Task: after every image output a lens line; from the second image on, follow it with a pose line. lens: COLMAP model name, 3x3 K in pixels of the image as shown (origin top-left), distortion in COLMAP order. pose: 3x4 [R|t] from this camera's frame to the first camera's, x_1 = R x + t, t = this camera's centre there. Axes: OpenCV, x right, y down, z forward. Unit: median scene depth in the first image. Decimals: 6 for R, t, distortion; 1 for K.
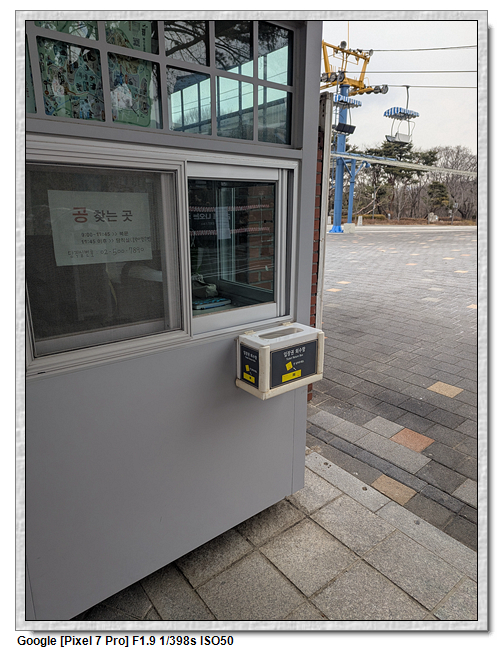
lens RADIAL K [[424.5, 0, 249.4], [0, 424.5, 328.3], [0, 0, 1]] dist [0.033910, -0.018950]
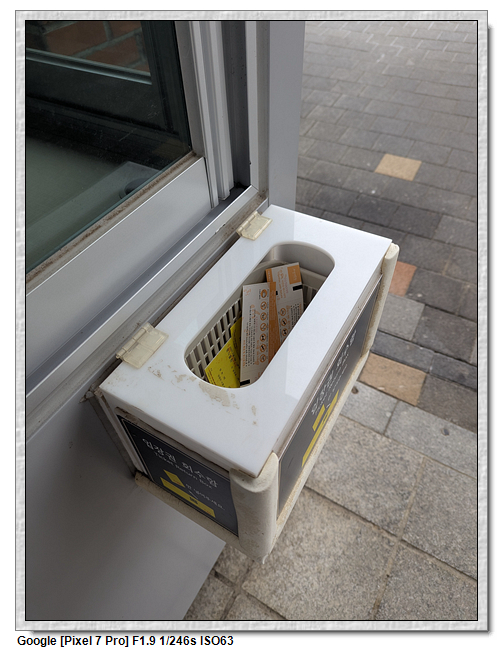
lens RADIAL K [[424.5, 0, 248.9], [0, 424.5, 321.7], [0, 0, 1]] dist [0.033910, -0.018950]
pose [[0.929553, -0.293689, 0.222885, 0.004163], [0.130695, 0.827761, 0.545646, -0.061987], [-0.344746, -0.478077, 0.807832, 0.420029]]
